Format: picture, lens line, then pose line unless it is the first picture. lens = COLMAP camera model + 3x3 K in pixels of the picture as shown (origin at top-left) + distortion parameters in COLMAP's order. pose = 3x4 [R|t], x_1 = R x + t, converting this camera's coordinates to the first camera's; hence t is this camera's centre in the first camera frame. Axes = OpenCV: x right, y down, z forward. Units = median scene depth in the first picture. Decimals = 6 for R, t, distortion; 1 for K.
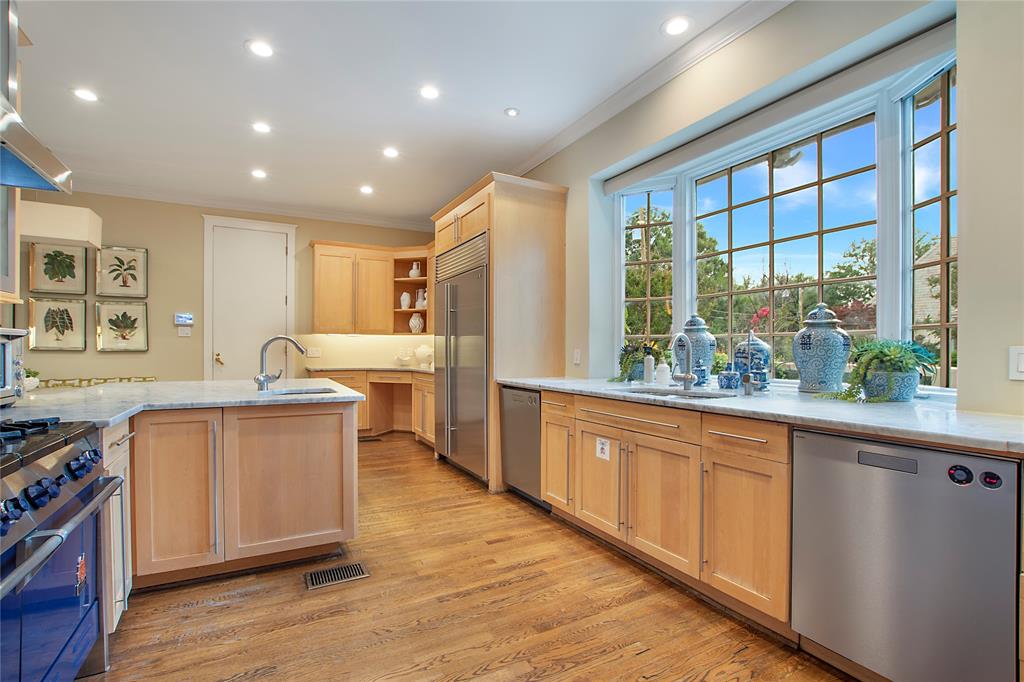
lens RADIAL K [[464.8, 0, 514.4], [0, 464.8, 346.8], [0, 0, 1]] dist [-0.024814, -0.000108]
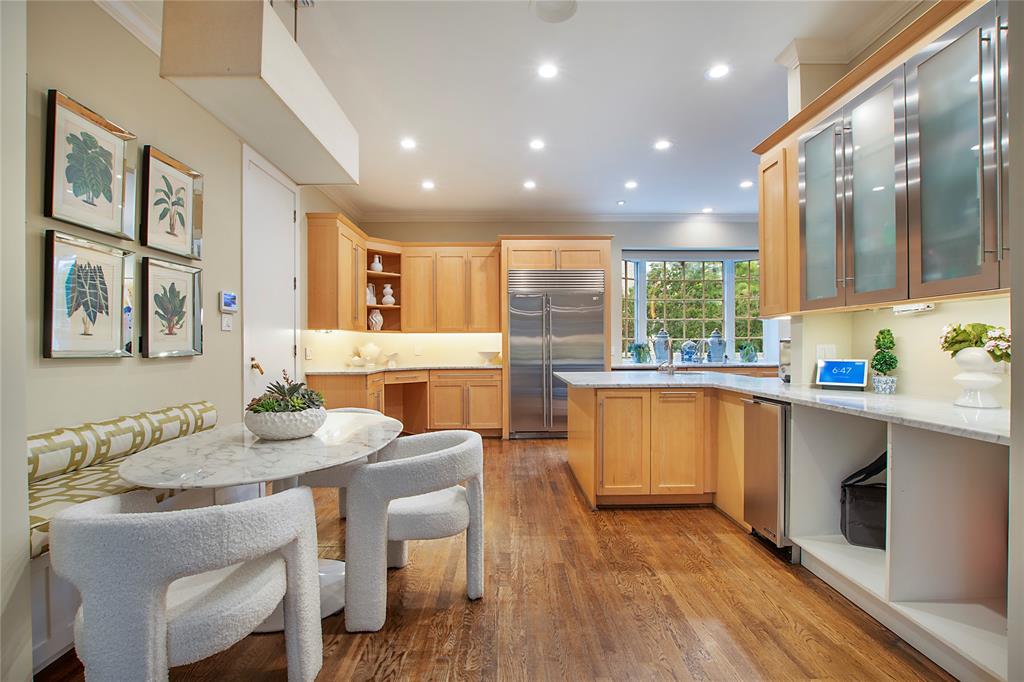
lens RADIAL K [[464.8, 0, 510.1], [0, 464.8, 345.0], [0, 0, 1]] dist [-0.024814, -0.000108]
pose [[0.472862, -0.005207, 0.881121, -1.143386], [0.002467, 0.999986, 0.004585, -0.005545], [-0.881133, 0.000005, 0.472868, 0.402446]]
